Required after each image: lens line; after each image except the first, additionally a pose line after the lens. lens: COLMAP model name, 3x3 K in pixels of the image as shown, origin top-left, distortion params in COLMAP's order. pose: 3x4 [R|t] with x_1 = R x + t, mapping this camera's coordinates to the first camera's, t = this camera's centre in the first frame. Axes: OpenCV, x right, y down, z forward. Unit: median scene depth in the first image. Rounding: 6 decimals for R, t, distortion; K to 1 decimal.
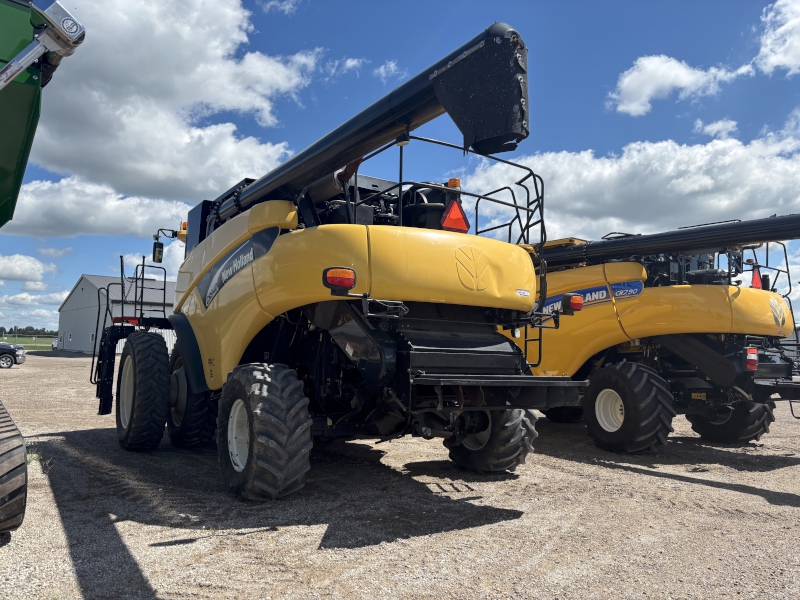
lens RADIAL K [[606.1, 0, 400.0], [0, 606.1, 300.0], [0, 0, 1]] dist [0.036577, -0.005490]
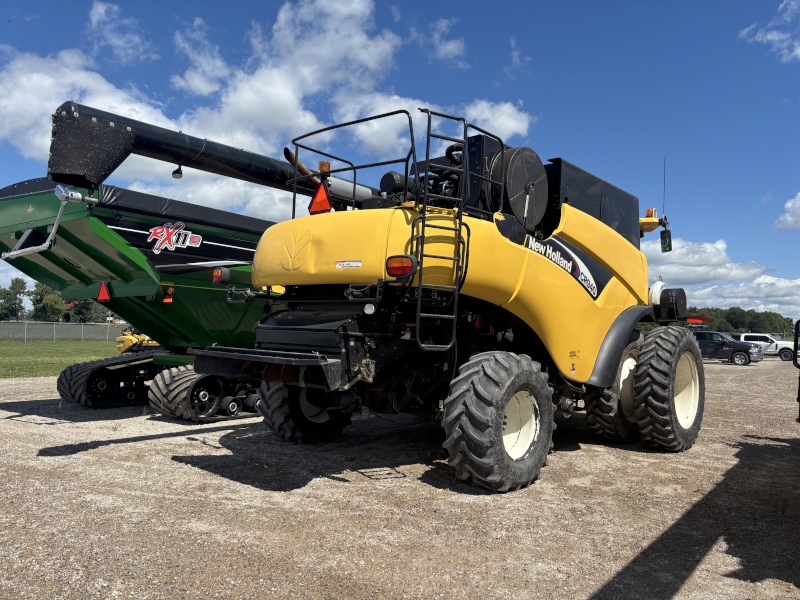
lens RADIAL K [[606.1, 0, 400.0], [0, 606.1, 300.0], [0, 0, 1]] dist [0.036577, -0.005490]
pose [[0.262224, -0.053893, -0.963501, 1.269411], [0.048297, 0.997921, -0.042673, 0.097439], [0.963798, -0.035344, 0.264282, 0.974748]]
